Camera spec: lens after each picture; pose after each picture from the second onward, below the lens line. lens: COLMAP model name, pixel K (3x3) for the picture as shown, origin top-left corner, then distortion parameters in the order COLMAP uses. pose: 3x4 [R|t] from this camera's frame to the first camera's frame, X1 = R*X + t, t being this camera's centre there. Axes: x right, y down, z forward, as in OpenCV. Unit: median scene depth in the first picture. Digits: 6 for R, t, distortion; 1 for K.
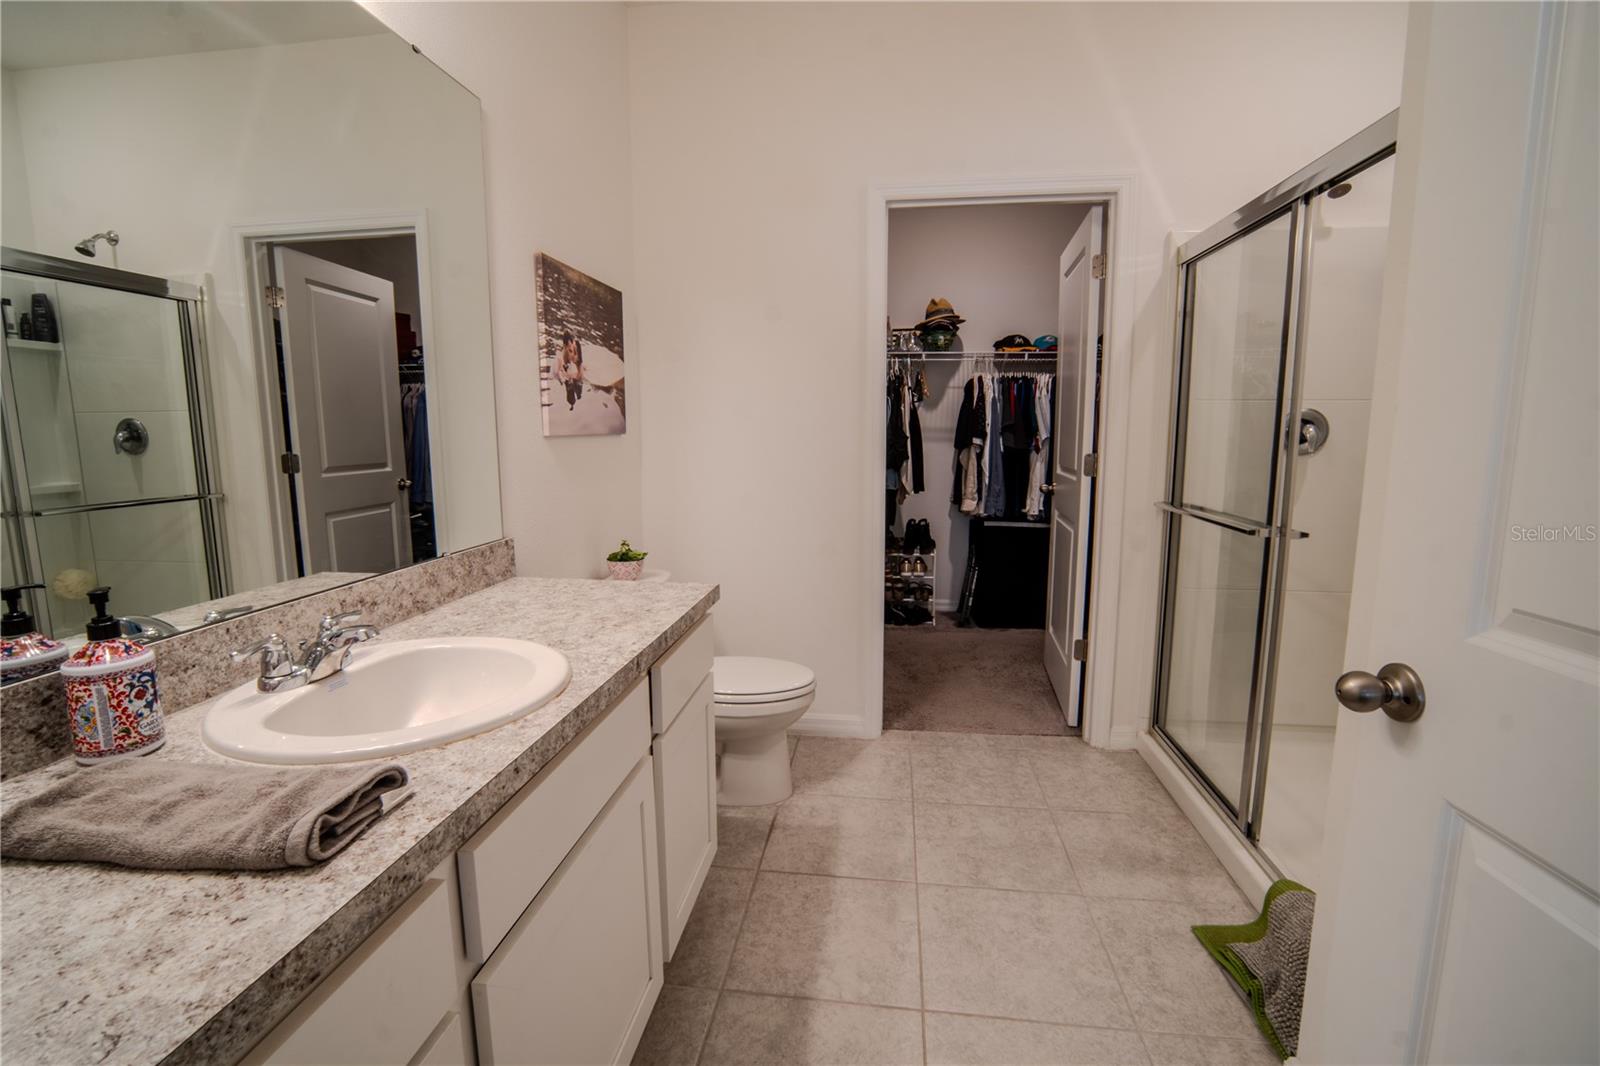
lens RADIAL K [[713.0, 0, 791.2], [0, 713.0, 533.6], [0, 0, 1]] dist [-0.036505, 0.008033]
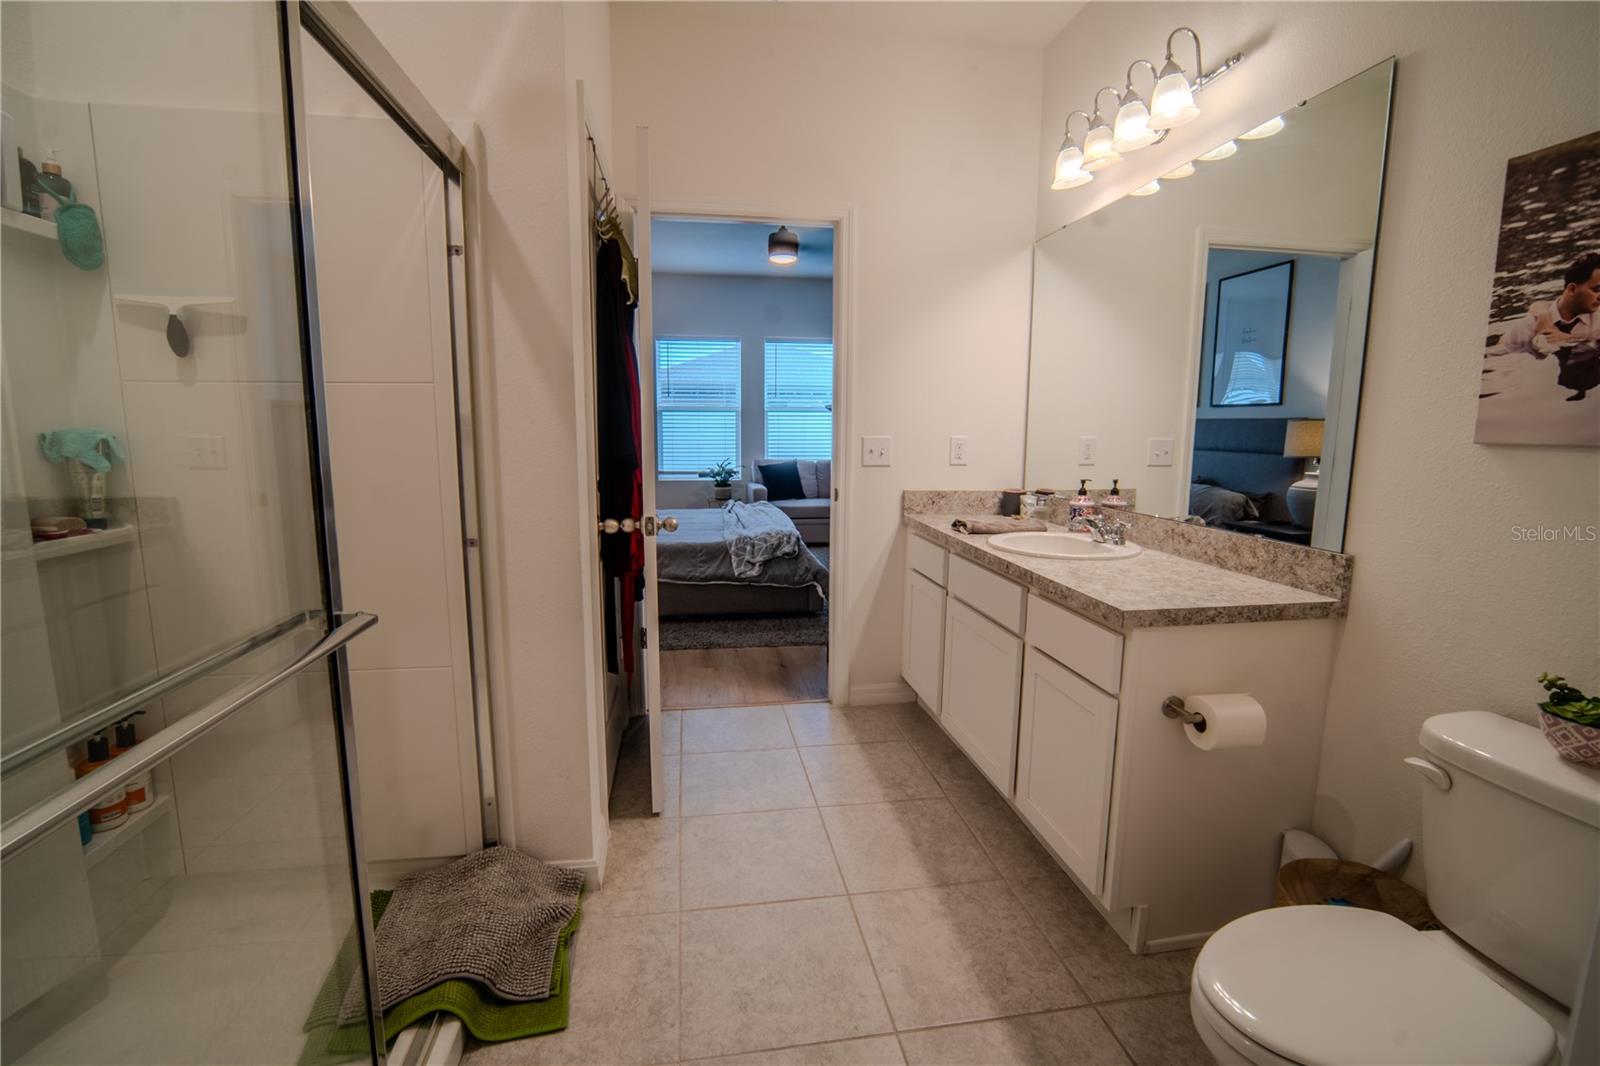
lens RADIAL K [[713.0, 0, 805.3], [0, 713.0, 532.4], [0, 0, 1]] dist [-0.036505, 0.008033]
pose [[-0.953469, 0.044429, -0.298200, 0.608304], [-0.045300, 0.956742, 0.287389, -0.293487], [0.298069, 0.287525, -0.910211, 1.942020]]
